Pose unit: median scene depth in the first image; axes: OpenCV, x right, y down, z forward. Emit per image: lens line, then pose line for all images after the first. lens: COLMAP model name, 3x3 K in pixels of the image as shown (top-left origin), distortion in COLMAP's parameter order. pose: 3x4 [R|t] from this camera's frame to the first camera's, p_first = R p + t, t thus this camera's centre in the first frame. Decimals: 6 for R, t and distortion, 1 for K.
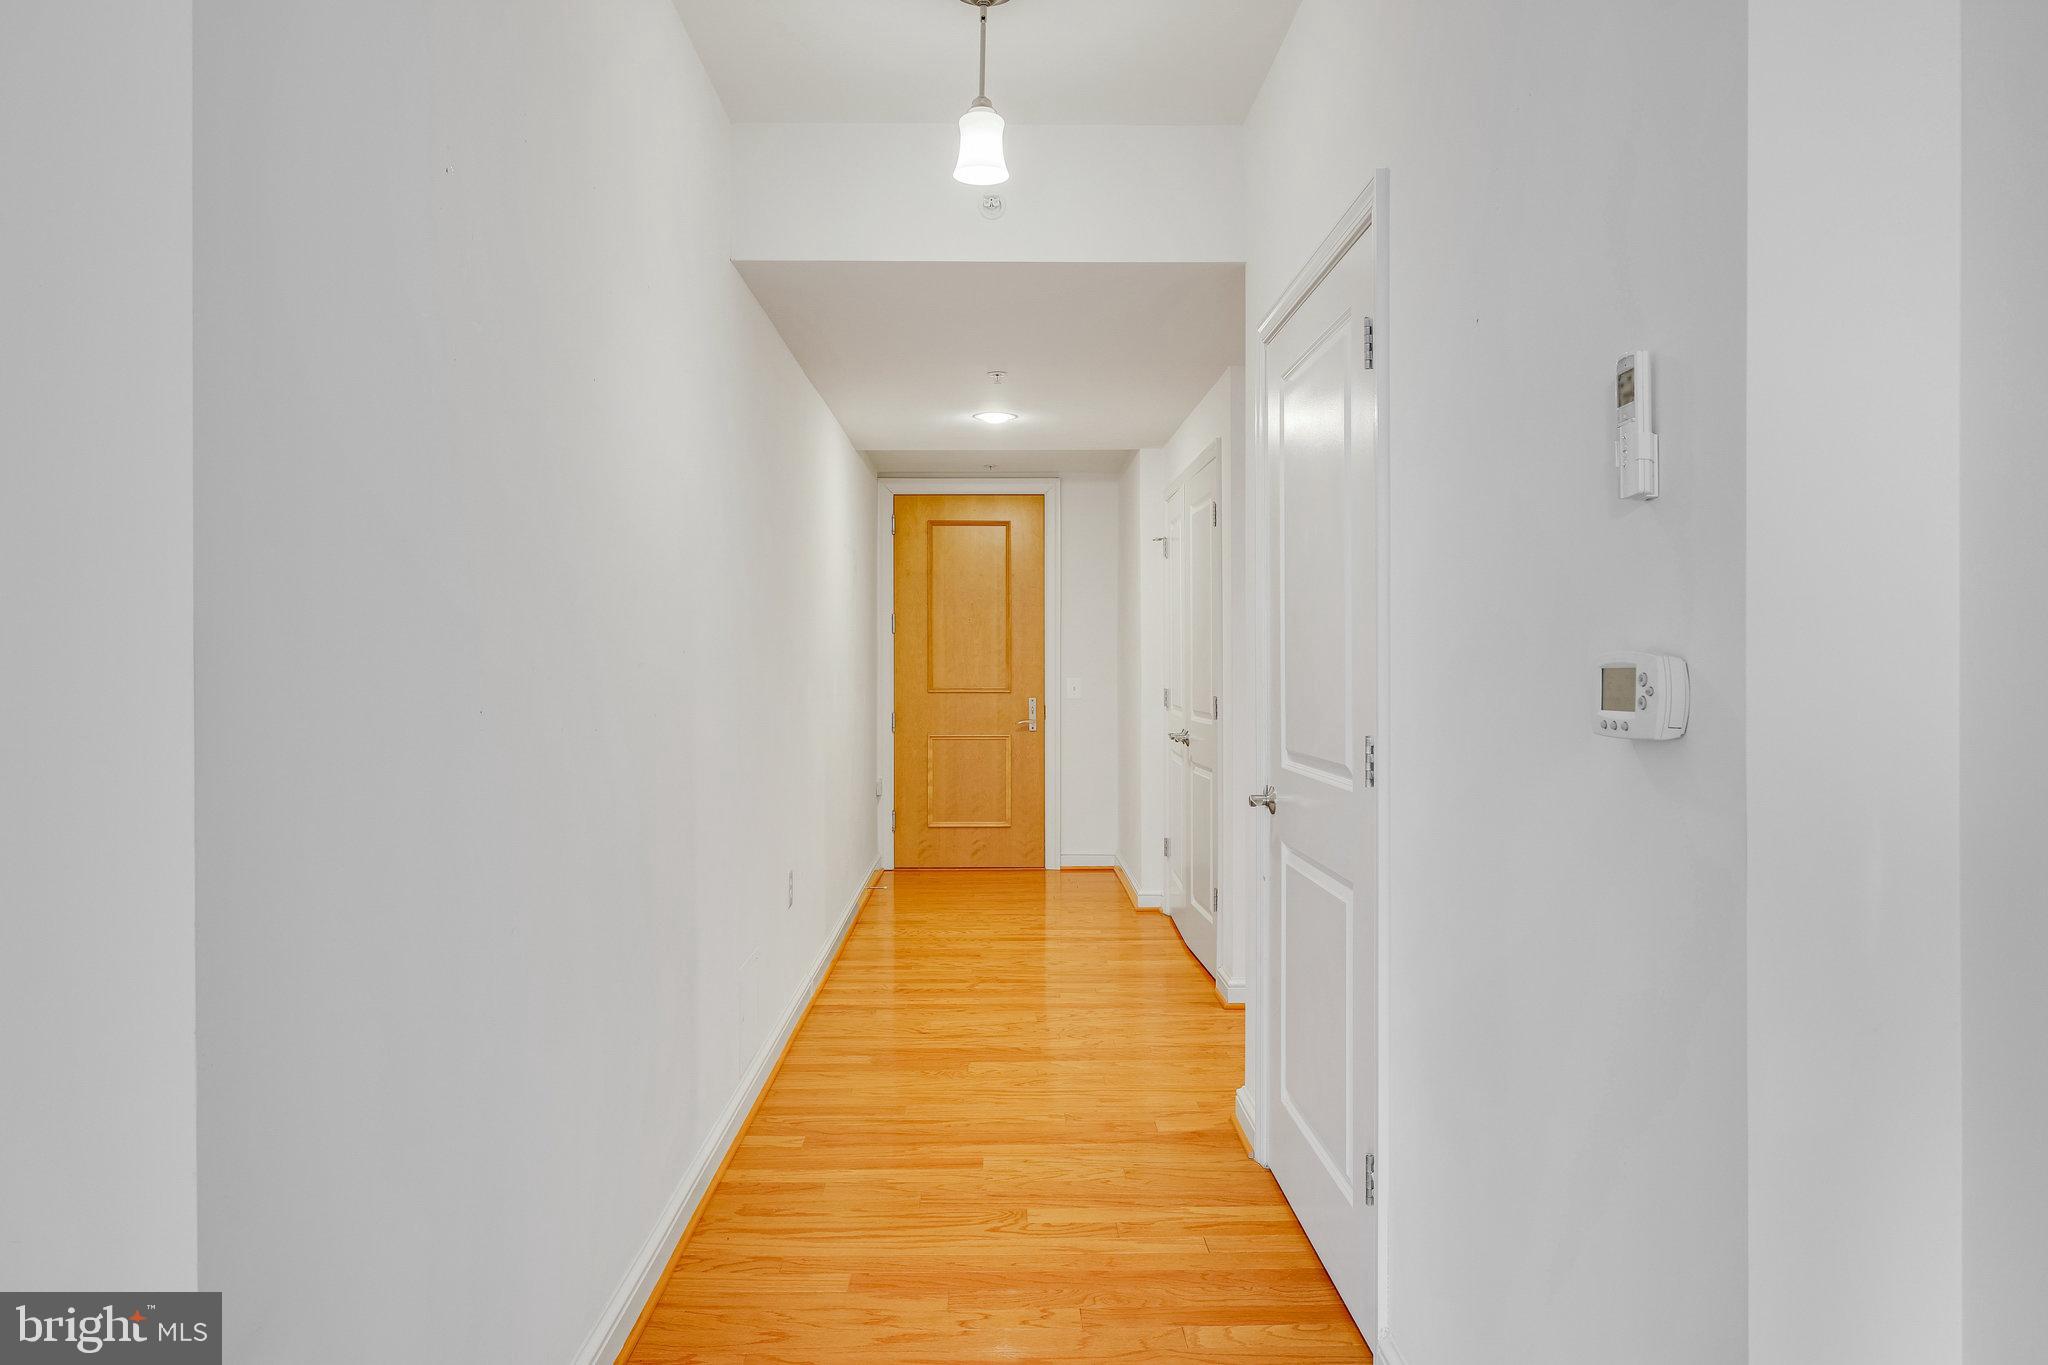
lens RADIAL K [[1296.4, 0, 1024.0], [0, 1296.4, 682.5], [0, 0, 1]] dist [0.000545, -0.000037]
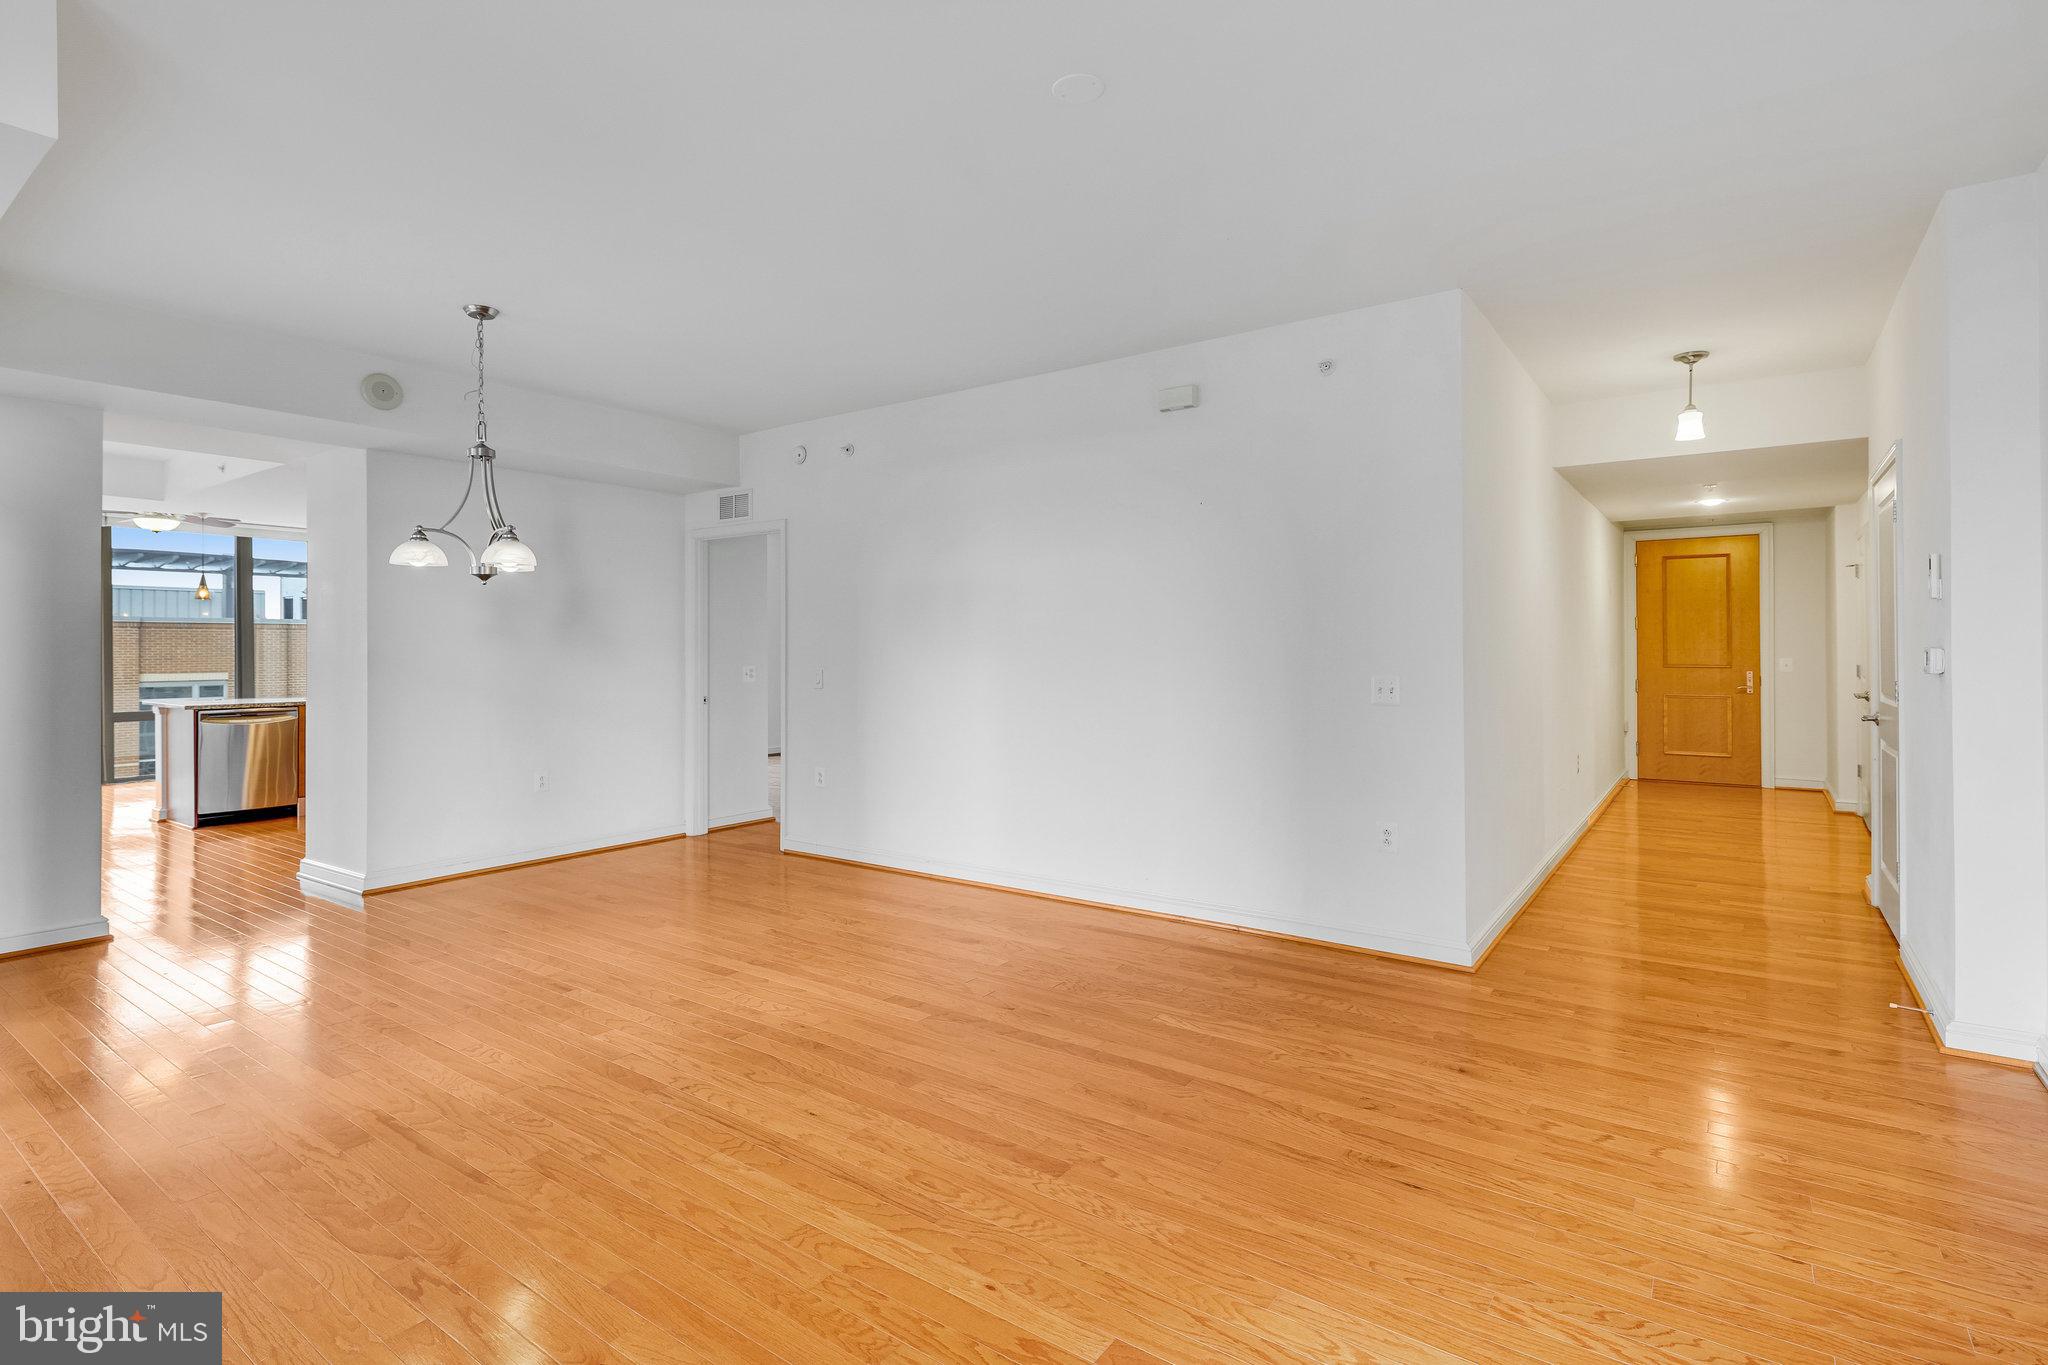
lens RADIAL K [[983.4, 0, 1020.4], [0, 983.4, 647.0], [0, 0, 1]] dist [0.039850, 0.000125]
pose [[0.797872, -0.004105, -0.602813, 0.033664], [-0.004429, 0.999910, -0.012671, 0.002400], [0.602810, 0.012779, 0.797782, -0.423371]]
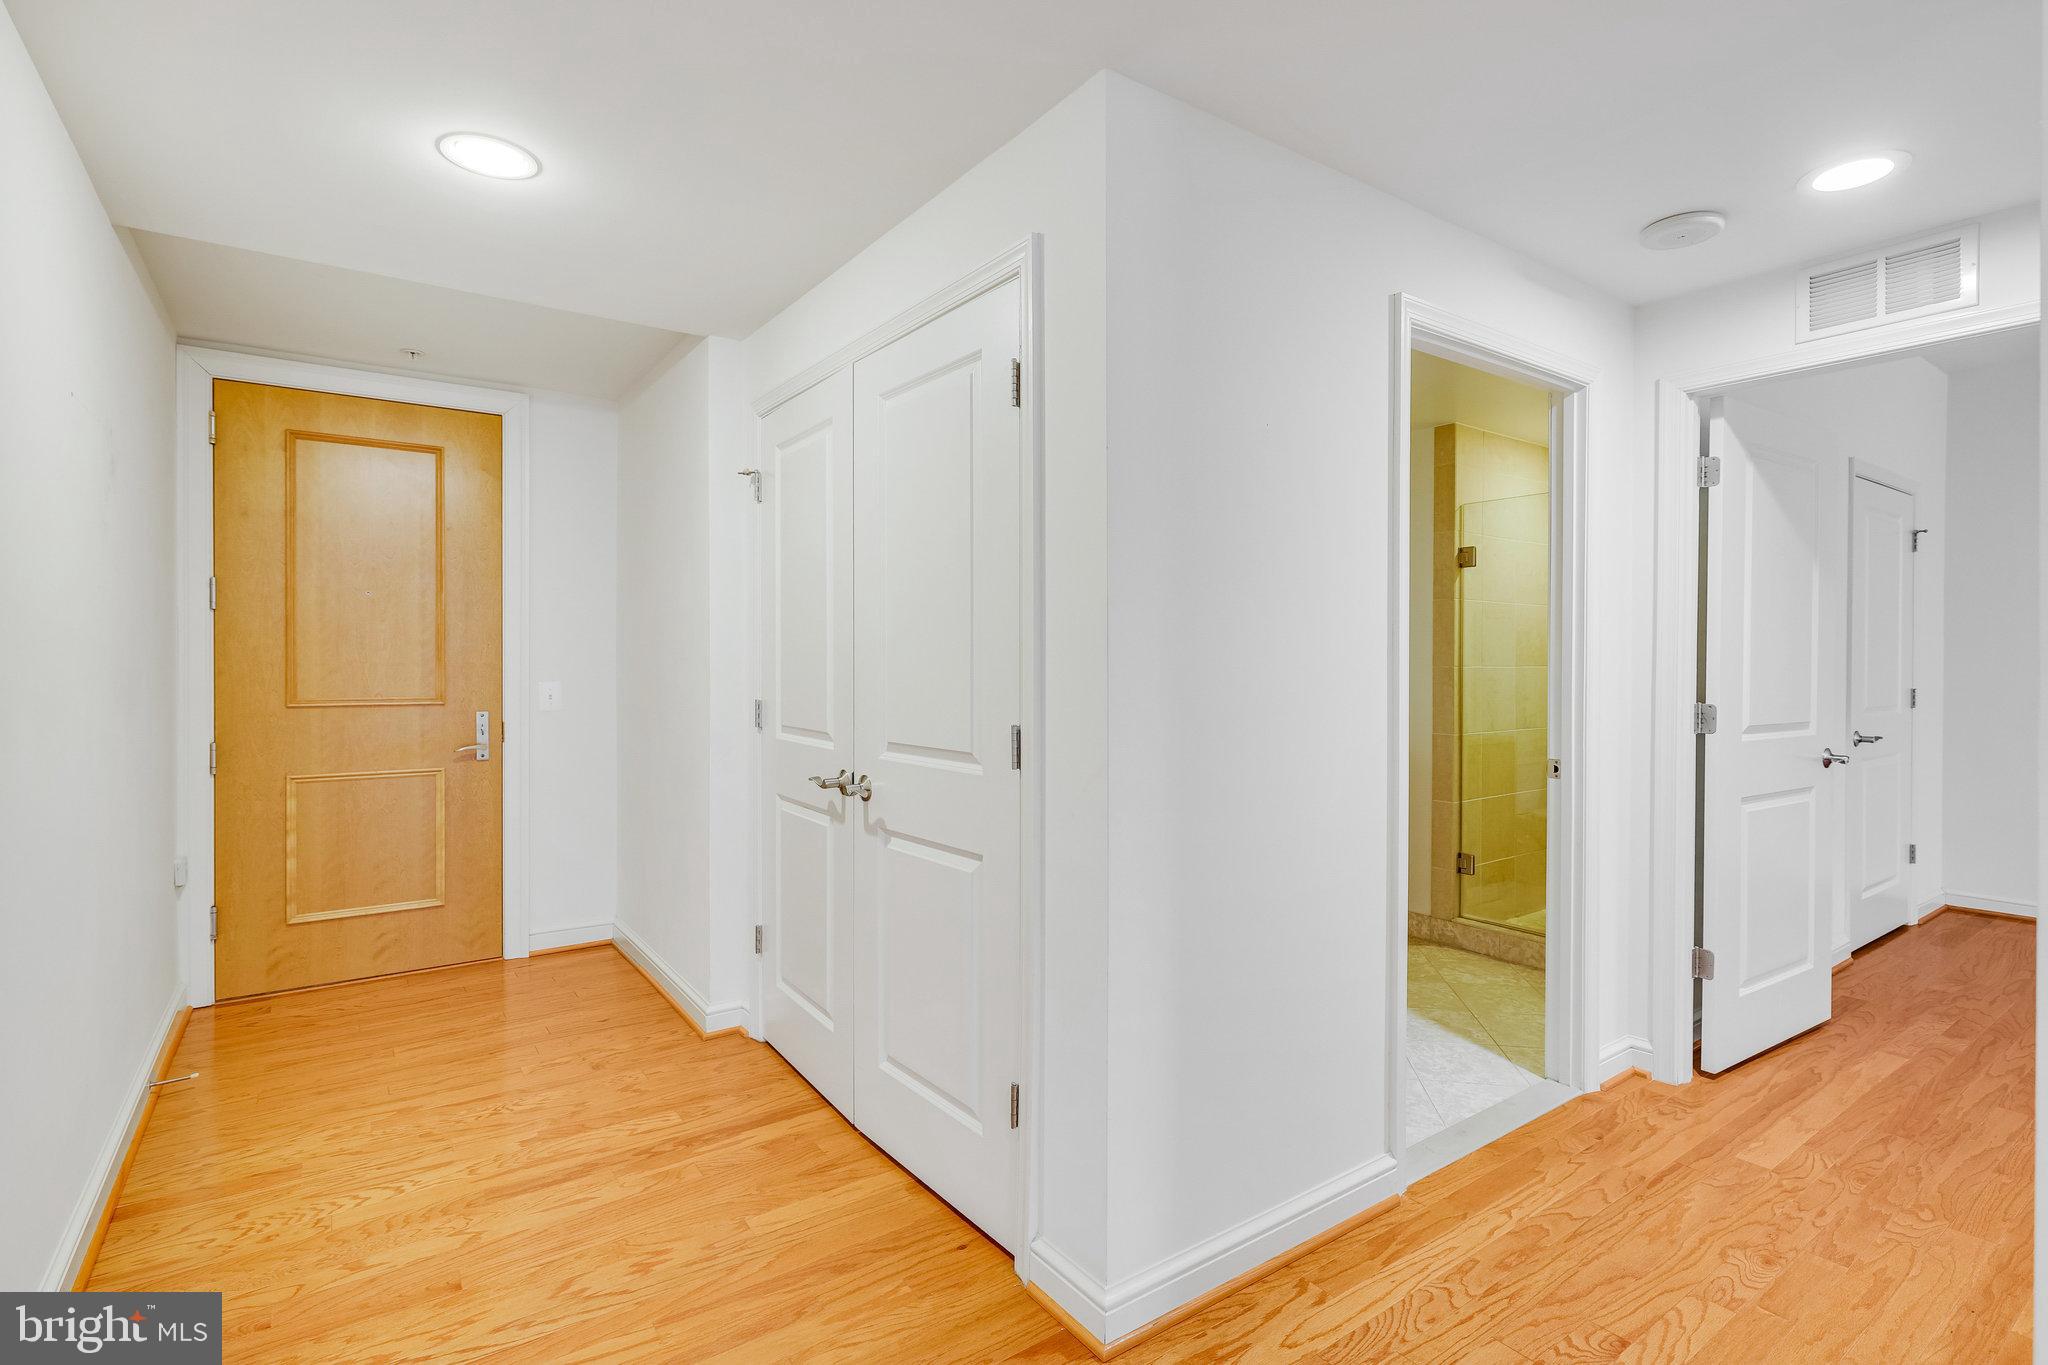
lens RADIAL K [[971.2, 0, 1055.3], [0, 971.2, 671.8], [0, 0, 1]] dist [0.001397, -0.000207]
pose [[0.815878, -0.002107, 0.578220, -0.043095], [0.004634, 0.999985, -0.002894, -0.006171], [-0.578205, 0.005041, 0.815876, 0.411556]]
